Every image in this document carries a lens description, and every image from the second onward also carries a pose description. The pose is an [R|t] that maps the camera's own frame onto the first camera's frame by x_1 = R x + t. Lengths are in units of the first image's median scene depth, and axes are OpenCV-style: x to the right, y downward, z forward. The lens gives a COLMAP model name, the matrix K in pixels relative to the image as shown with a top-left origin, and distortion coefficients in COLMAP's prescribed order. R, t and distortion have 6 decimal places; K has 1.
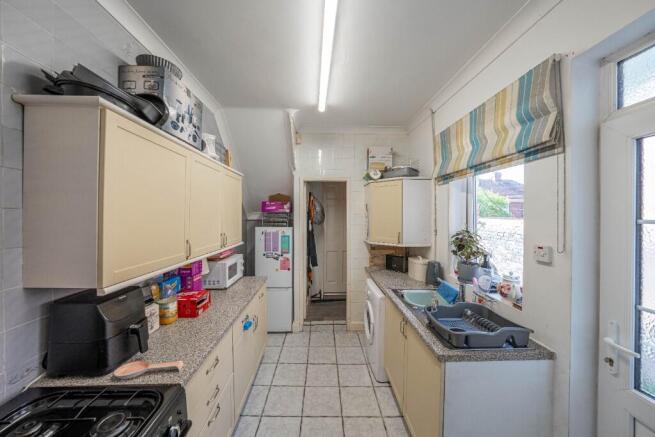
lens RADIAL K [[226.0, 0, 327.8], [0, 226.0, 216.6], [0, 0, 1]] dist [-0.014904, 0.000287]
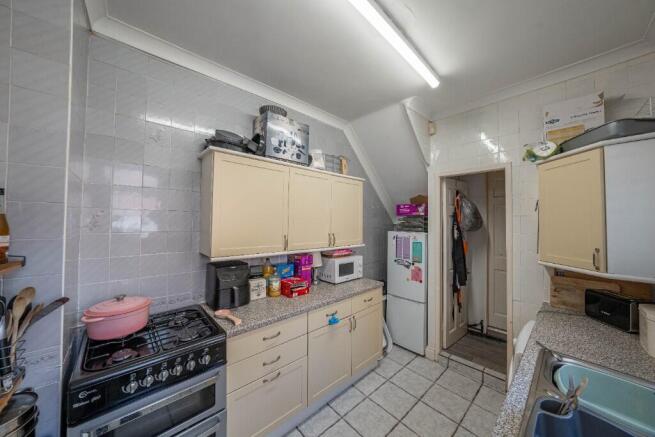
lens RADIAL K [[226.0, 0, 327.8], [0, 226.0, 216.6], [0, 0, 1]] dist [-0.014904, 0.000287]
pose [[0.651034, -0.013623, -0.758926, 0.281139], [-0.012224, 0.999521, -0.028428, 0.016235], [0.758950, 0.027784, 0.650556, 0.180778]]
